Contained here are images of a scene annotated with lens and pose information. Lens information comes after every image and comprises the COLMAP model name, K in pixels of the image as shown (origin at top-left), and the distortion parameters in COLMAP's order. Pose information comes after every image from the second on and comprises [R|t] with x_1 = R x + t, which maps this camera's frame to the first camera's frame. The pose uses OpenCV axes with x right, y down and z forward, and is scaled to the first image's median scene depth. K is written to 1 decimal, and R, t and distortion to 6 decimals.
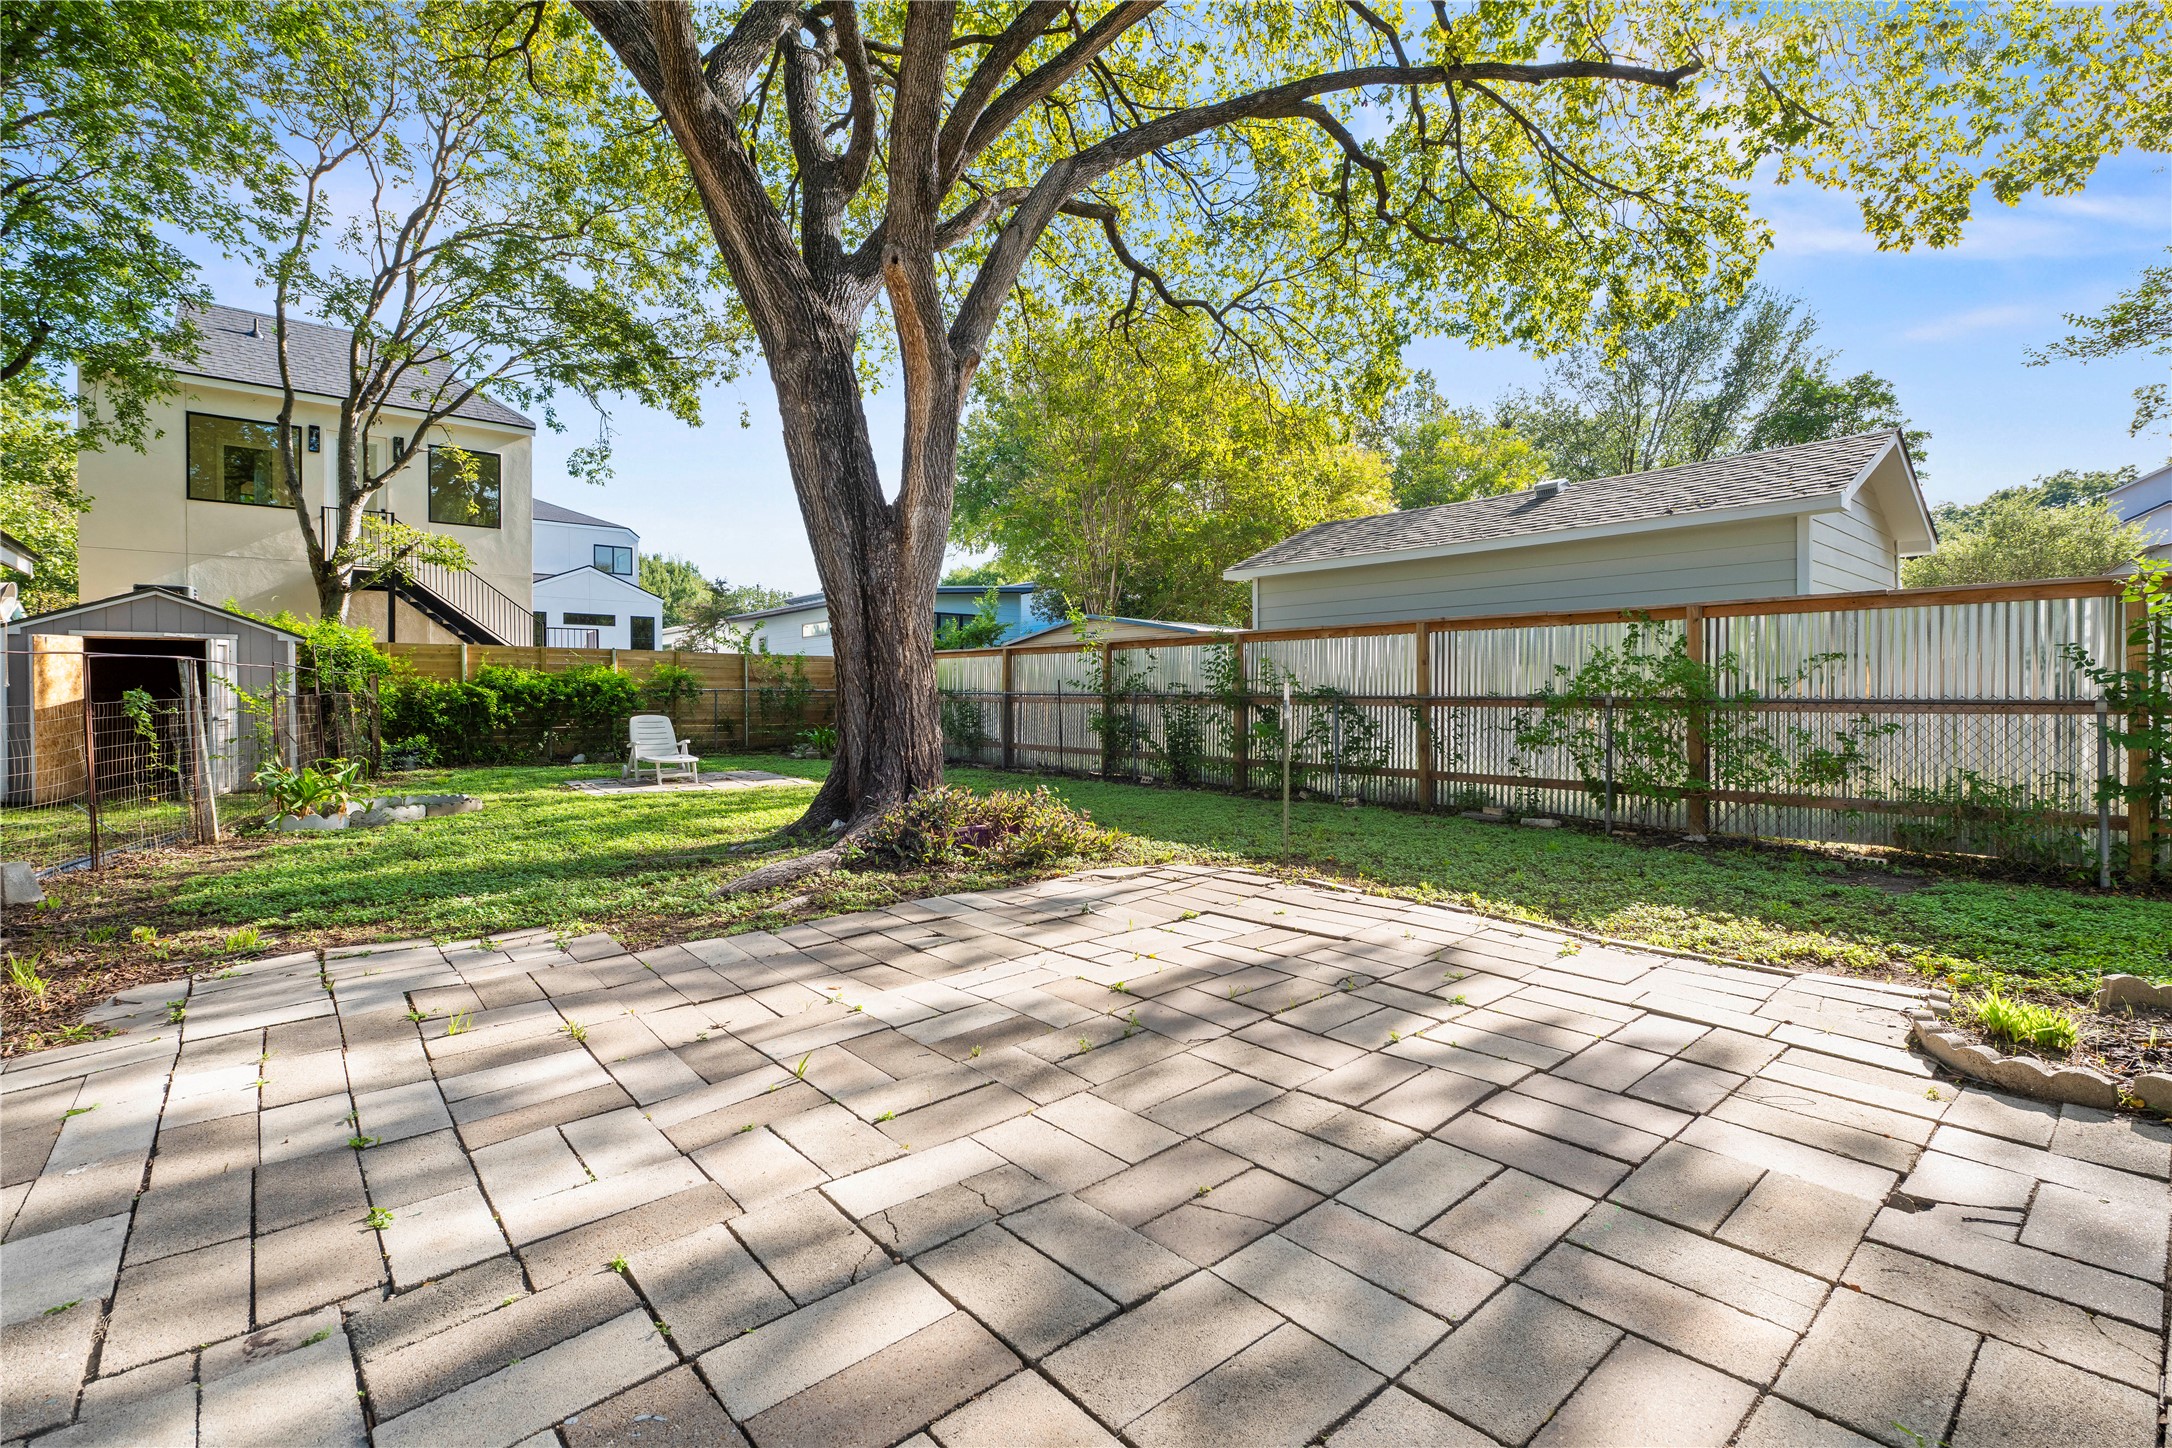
lens RADIAL K [[943.1, 0, 1081.8], [0, 943.1, 704.0], [0, 0, 1]] dist [-0.000113, -0.000008]
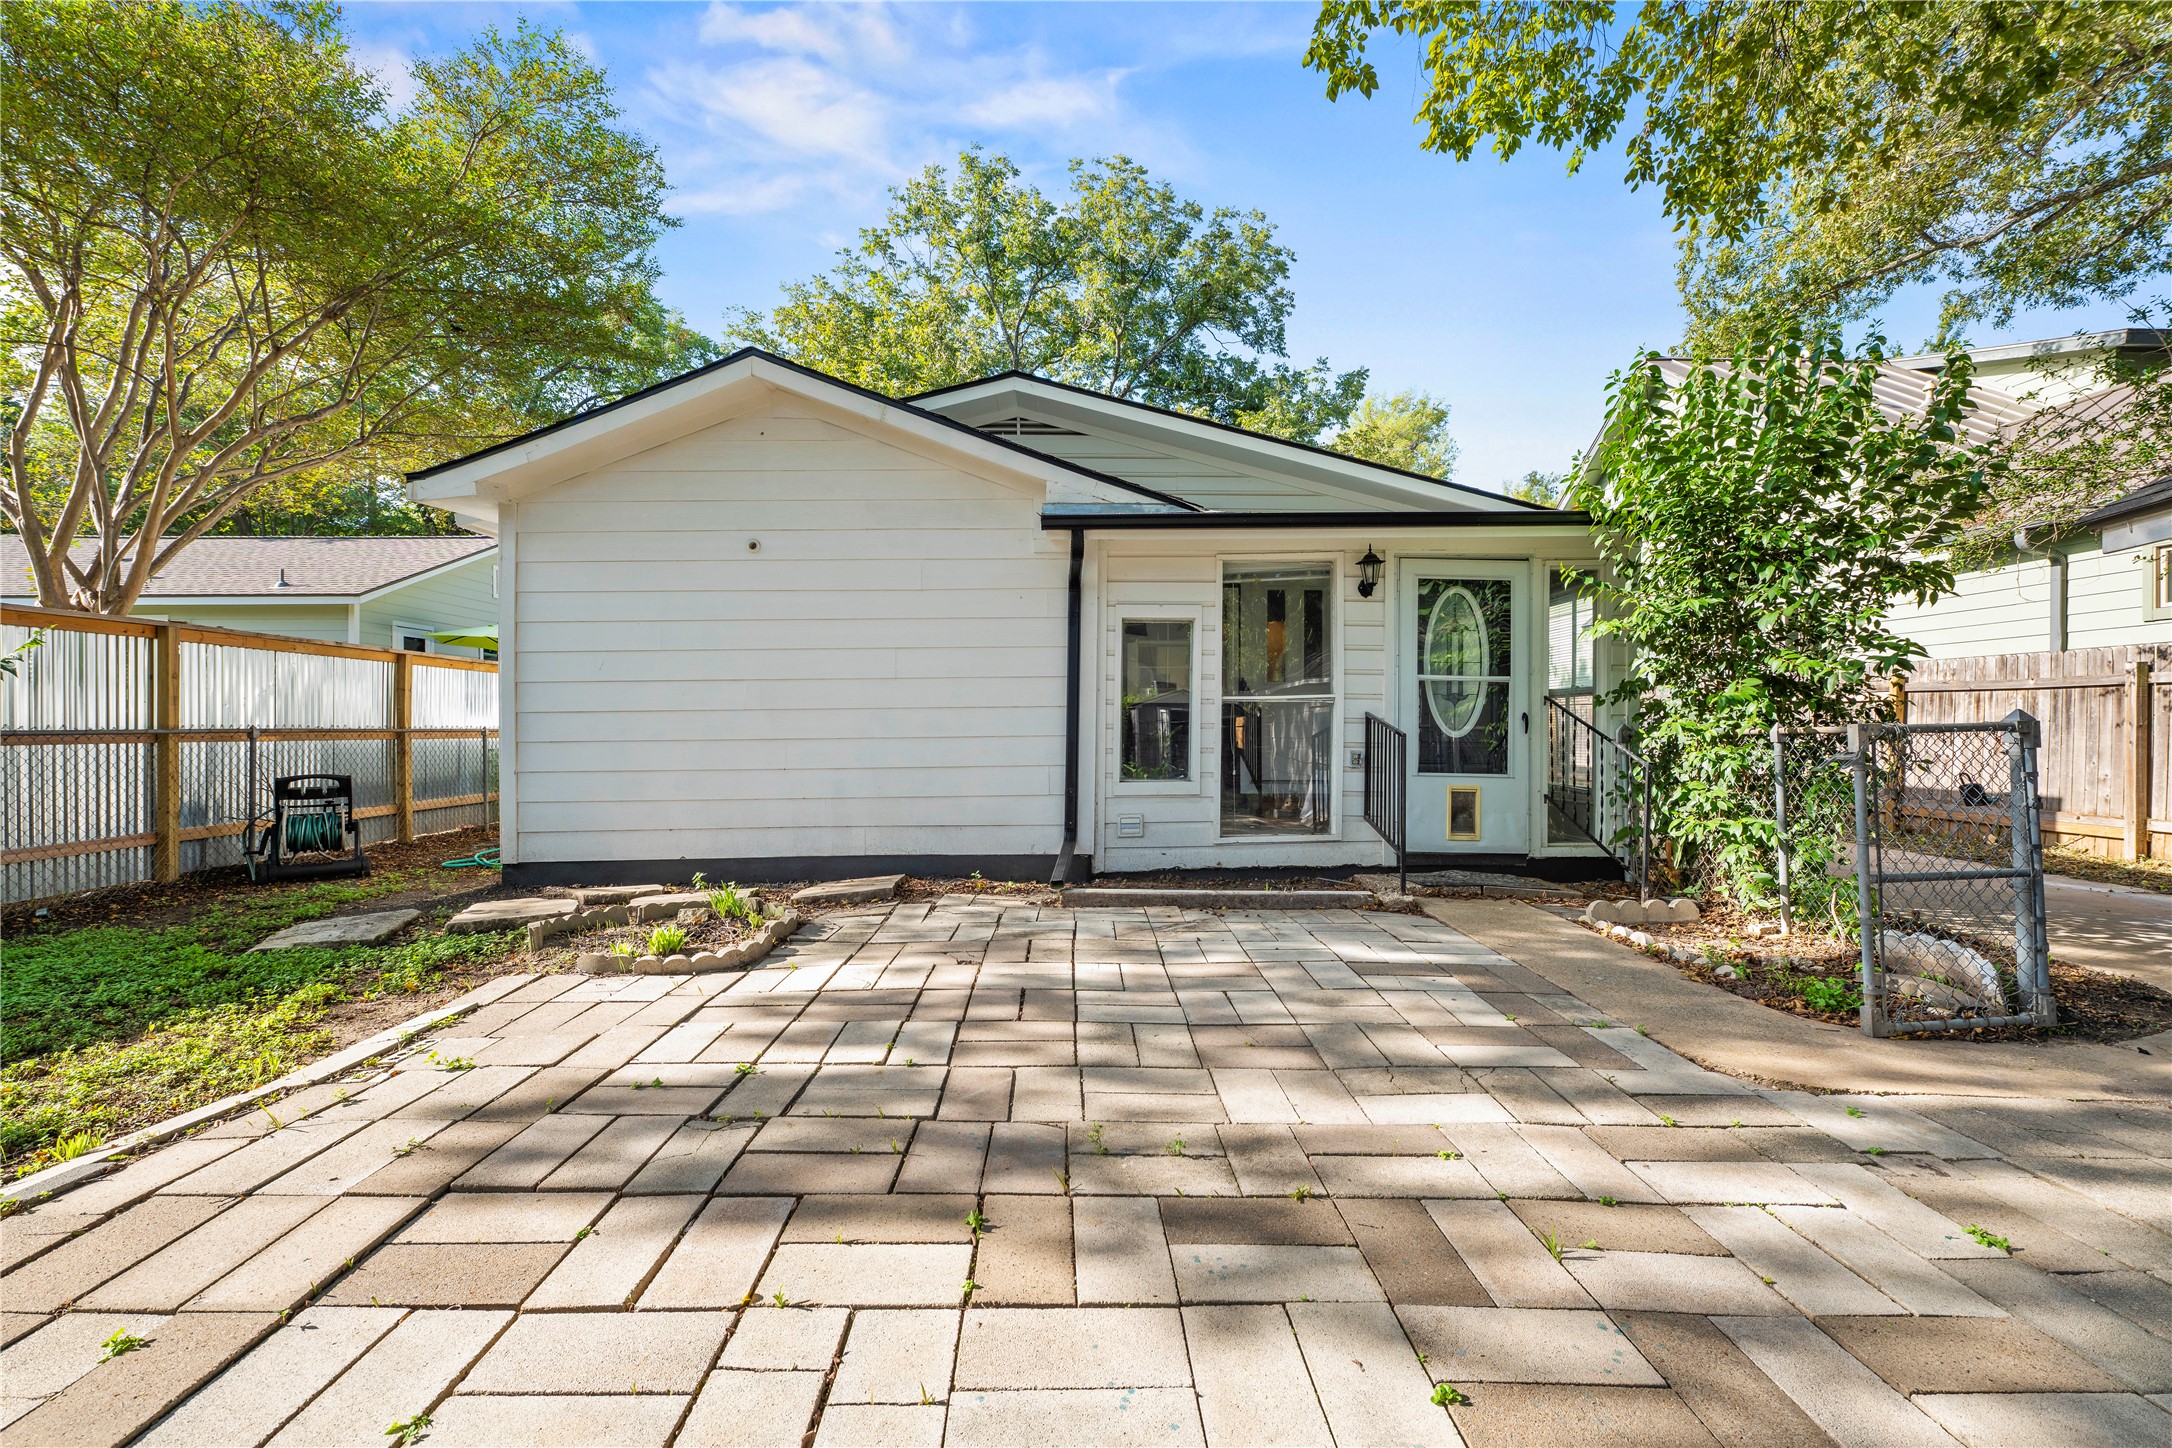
lens RADIAL K [[943.1, 0, 1081.8], [0, 943.1, 704.0], [0, 0, 1]] dist [-0.000113, -0.000008]
pose [[-0.773891, -0.004620, 0.633302, -0.470636], [0.001282, 0.999960, 0.008862, -0.040110], [-0.633317, 0.007670, -0.773854, 1.723162]]
